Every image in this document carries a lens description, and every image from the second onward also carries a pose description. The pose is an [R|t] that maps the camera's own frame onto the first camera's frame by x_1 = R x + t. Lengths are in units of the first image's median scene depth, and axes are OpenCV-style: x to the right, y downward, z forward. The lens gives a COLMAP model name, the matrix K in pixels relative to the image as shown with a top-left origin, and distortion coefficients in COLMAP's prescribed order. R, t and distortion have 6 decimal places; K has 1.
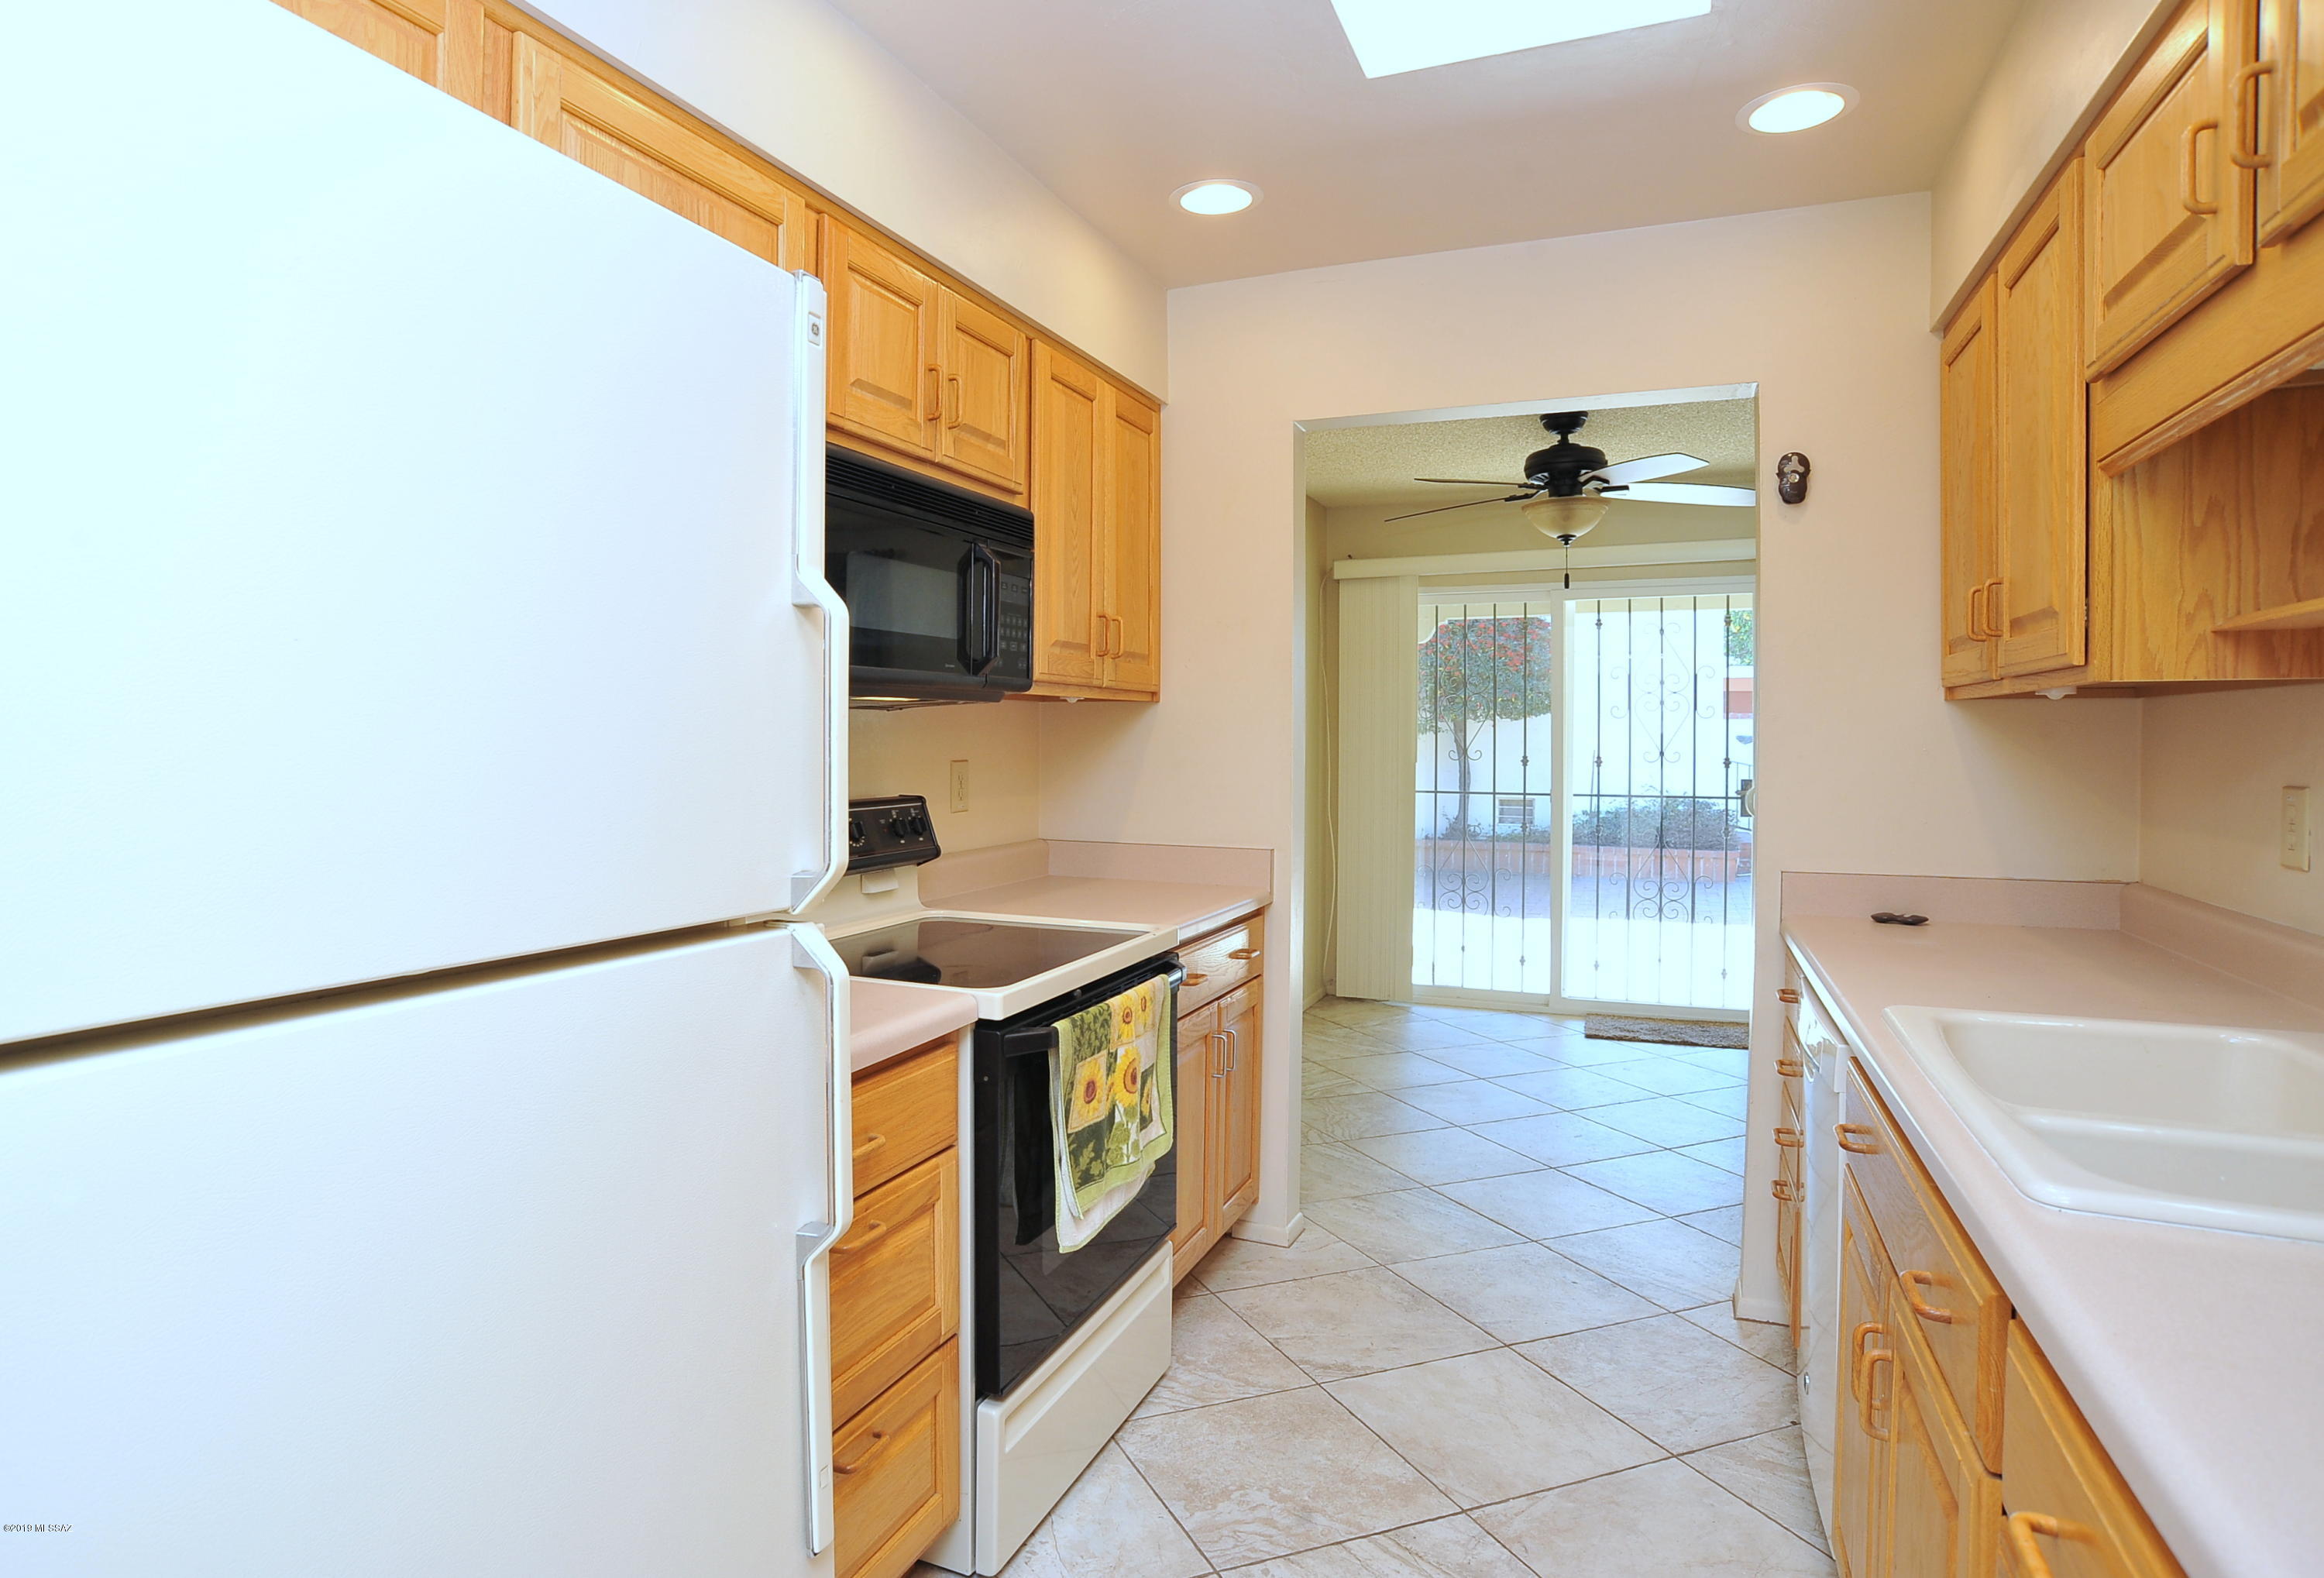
lens RADIAL K [[1309.8, 0, 1029.8], [0, 1309.8, 760.1], [0, 0, 1]] dist [-0.103163, 0.042752]
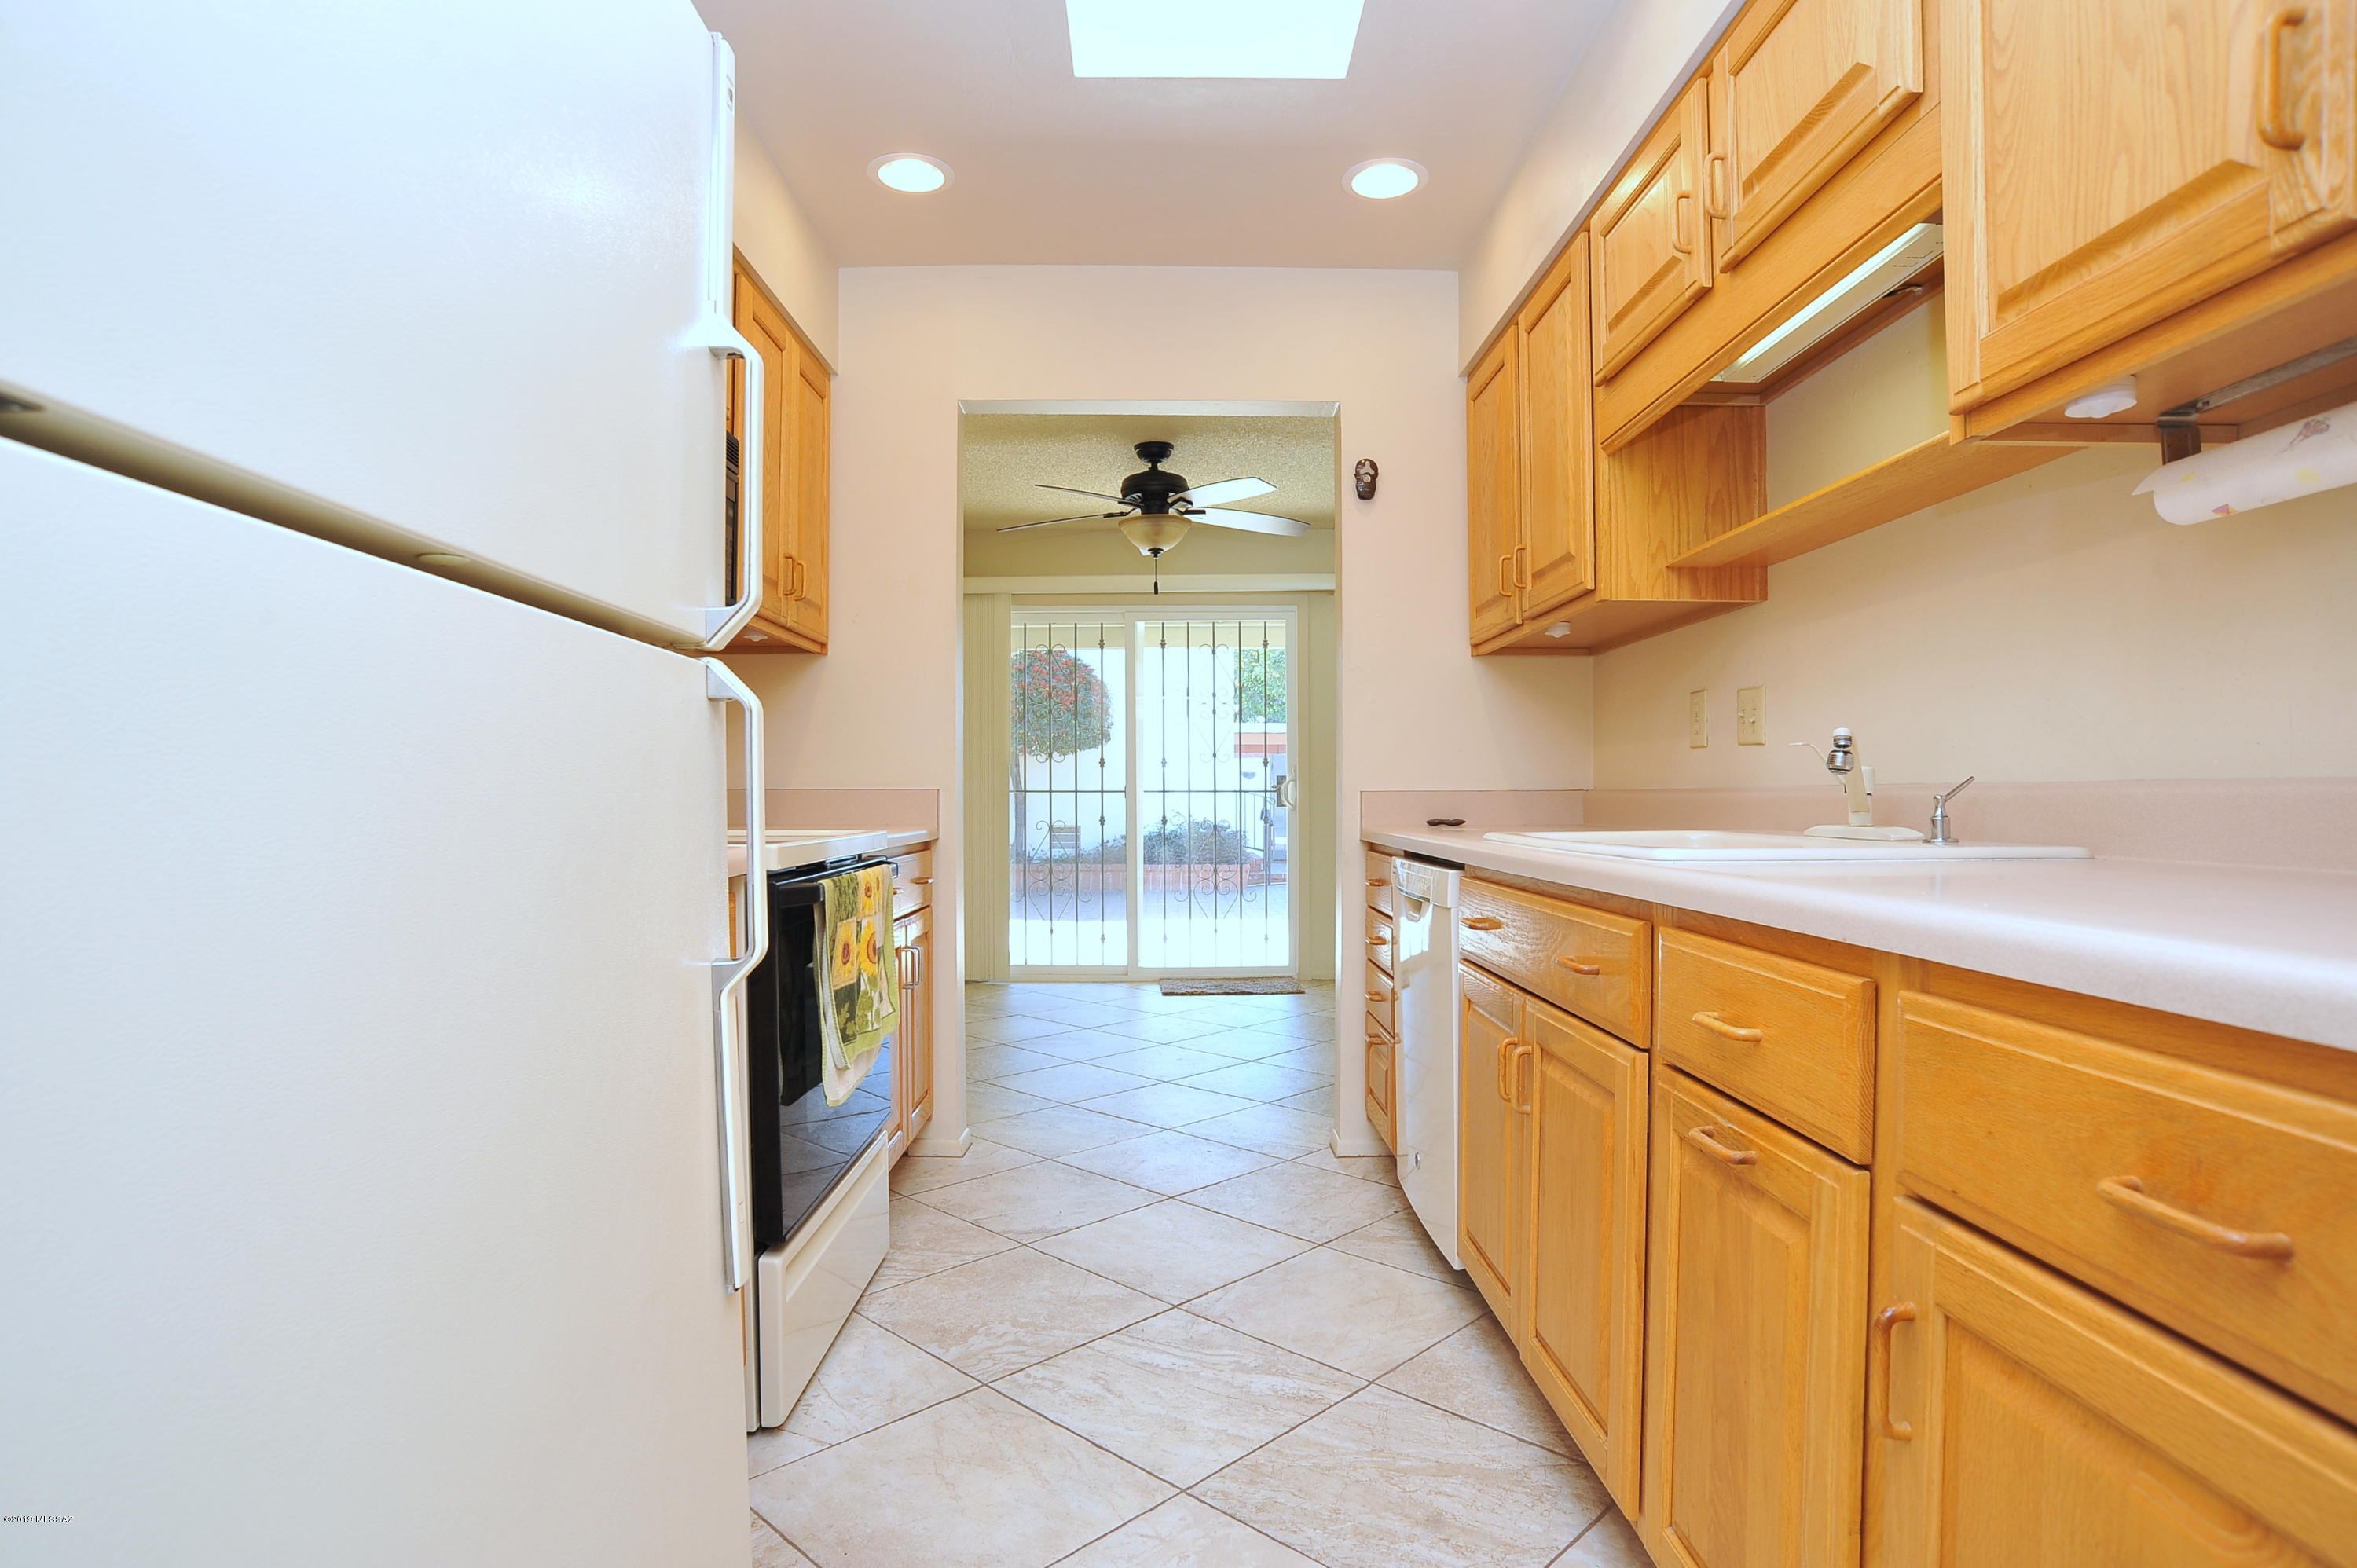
lens RADIAL K [[1243.5, 0, 1173.1], [0, 1243.5, 810.0], [0, 0, 1]] dist [-0.103317, 0.051242]
pose [[0.892859, -0.008818, 0.450250, -0.132151], [0.011673, 0.999926, -0.003566, 0.115603], [-0.450185, 0.008440, 0.892896, -0.010742]]
